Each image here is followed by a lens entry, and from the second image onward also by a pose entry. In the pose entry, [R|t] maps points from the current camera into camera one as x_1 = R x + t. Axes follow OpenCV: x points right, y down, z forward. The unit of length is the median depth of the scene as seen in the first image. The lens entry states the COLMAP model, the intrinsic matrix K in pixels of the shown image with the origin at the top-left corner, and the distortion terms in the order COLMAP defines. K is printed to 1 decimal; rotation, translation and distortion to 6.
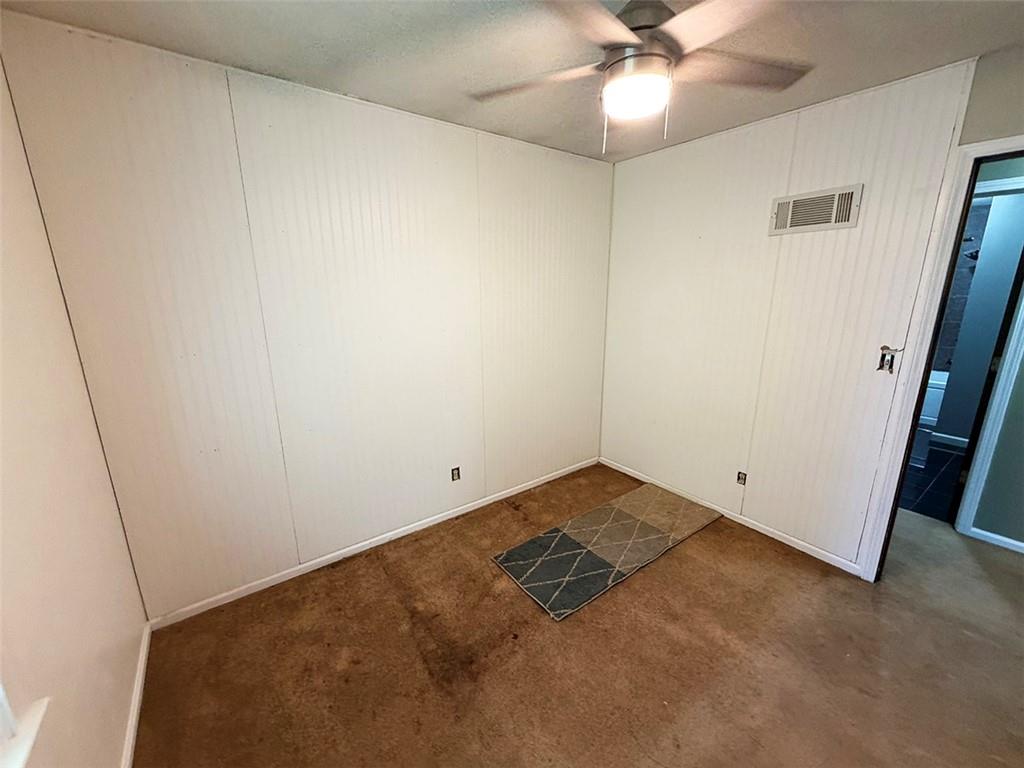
lens RADIAL K [[407.6, 0, 510.0], [0, 407.6, 386.3], [0, 0, 1]] dist [-0.002006, 0.000523]
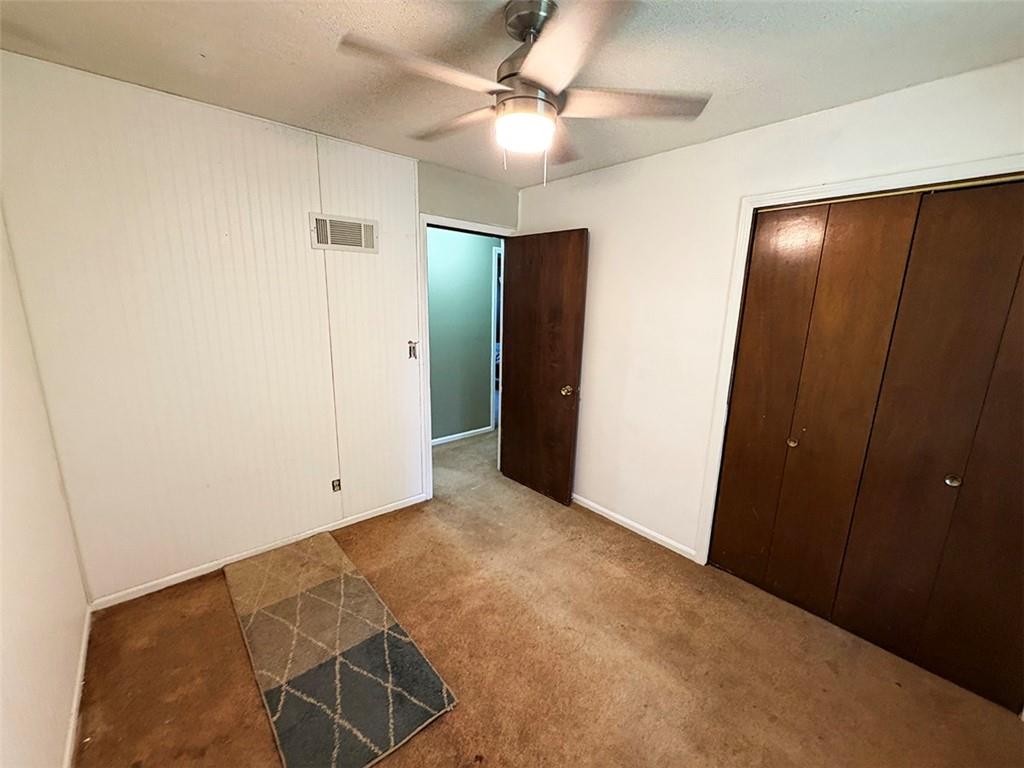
lens RADIAL K [[407.6, 0, 510.0], [0, 407.6, 384.1], [0, 0, 1]] dist [-0.002006, 0.000523]
pose [[-0.083104, -0.203821, 0.975475, -0.471843], [0.213035, 0.952599, 0.217190, -0.166189], [-0.973504, 0.225860, -0.035744, 0.645746]]
